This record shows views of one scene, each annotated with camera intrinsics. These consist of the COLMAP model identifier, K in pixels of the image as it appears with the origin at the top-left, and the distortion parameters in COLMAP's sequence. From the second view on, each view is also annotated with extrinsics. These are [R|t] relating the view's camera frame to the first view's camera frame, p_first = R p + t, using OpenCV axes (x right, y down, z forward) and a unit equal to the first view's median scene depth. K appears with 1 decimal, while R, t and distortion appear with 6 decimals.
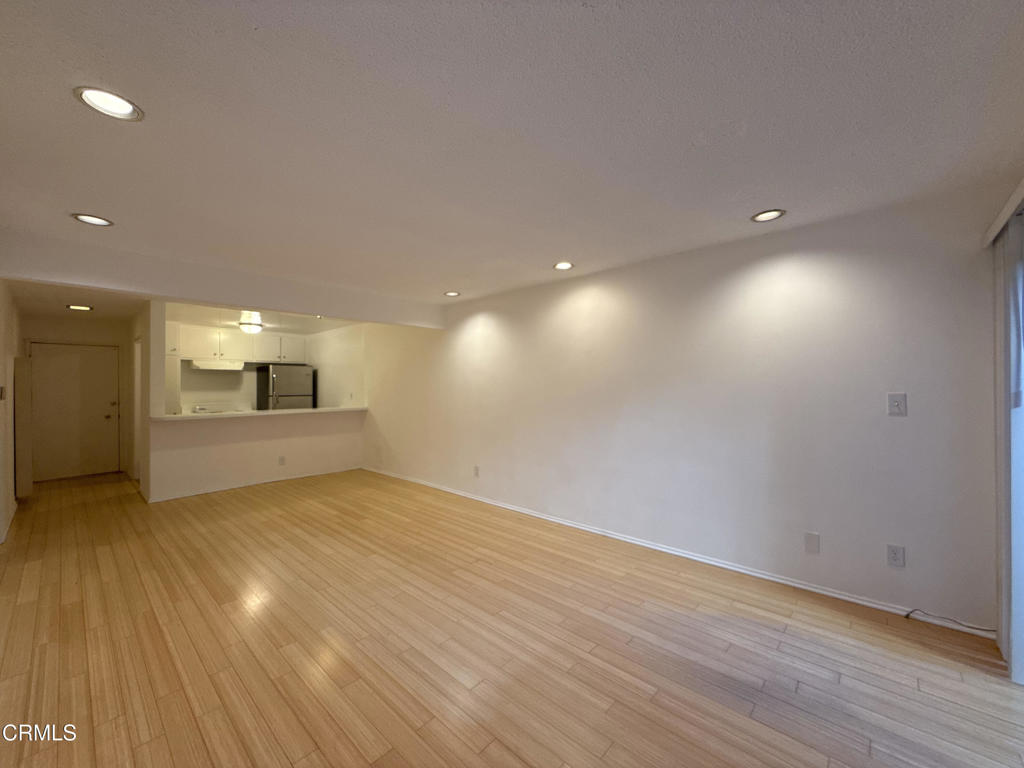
lens RADIAL K [[407.6, 0, 508.1], [0, 407.6, 383.1], [0, 0, 1]] dist [0.000656, 0.000130]
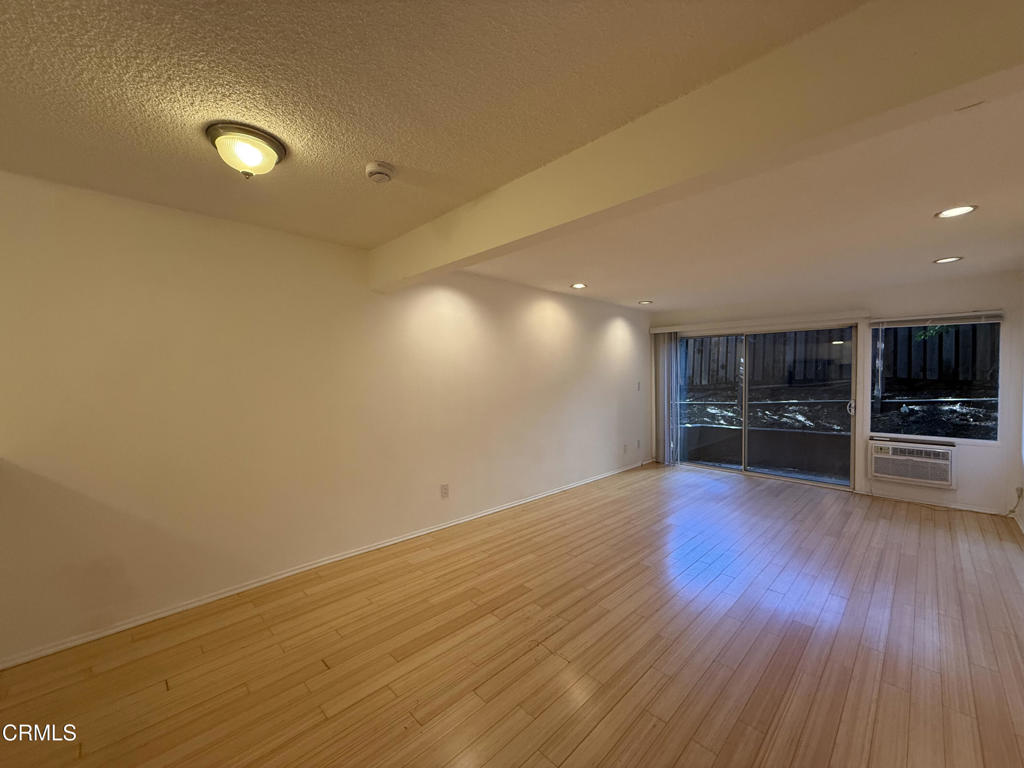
lens RADIAL K [[407.6, 0, 508.1], [0, 407.6, 383.1], [0, 0, 1]] dist [0.000656, 0.000130]
pose [[0.049861, -0.007802, 0.998726, -1.145338], [-0.001044, 0.999969, 0.007864, 0.006767], [-0.998756, -0.001435, 0.049851, 1.143683]]
